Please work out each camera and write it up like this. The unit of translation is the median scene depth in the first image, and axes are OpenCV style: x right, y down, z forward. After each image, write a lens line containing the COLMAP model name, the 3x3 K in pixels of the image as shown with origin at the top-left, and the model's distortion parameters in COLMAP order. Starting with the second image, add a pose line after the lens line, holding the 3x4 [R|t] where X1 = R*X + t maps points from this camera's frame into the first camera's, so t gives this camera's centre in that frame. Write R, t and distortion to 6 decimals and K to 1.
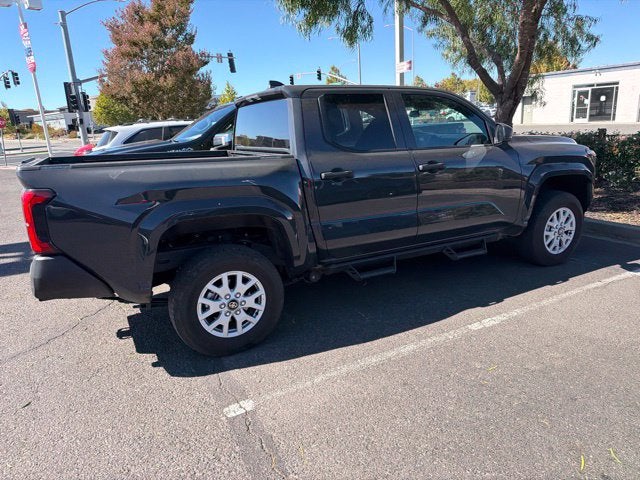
lens RADIAL K [[446.5, 0, 321.7], [0, 446.5, 242.6], [0, 0, 1]] dist [0.042064, -0.055130]
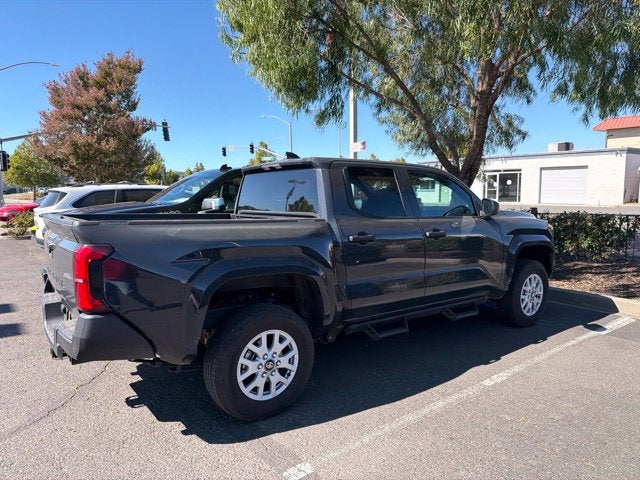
lens RADIAL K [[446.5, 0, 321.8], [0, 446.5, 241.4], [0, 0, 1]] dist [0.042064, -0.055130]
pose [[0.985693, 0.023660, 0.166885, -0.217340], [0.002785, 0.987678, -0.156475, 0.020263], [-0.168530, 0.154701, 0.973481, -0.023278]]
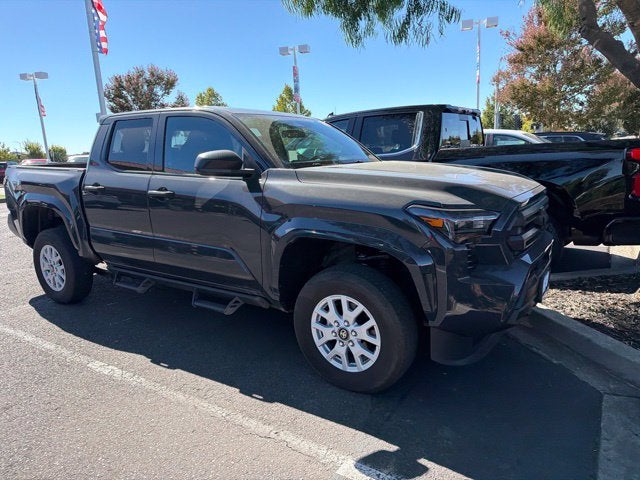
lens RADIAL K [[446.5, 0, 316.3], [0, 446.5, 238.5], [0, 0, 1]] dist [0.042064, -0.055130]
pose [[0.485959, 0.201101, -0.850530, 1.226967], [-0.214096, 0.970908, 0.107237, -0.250680], [0.847352, 0.129983, 0.514877, 0.816282]]
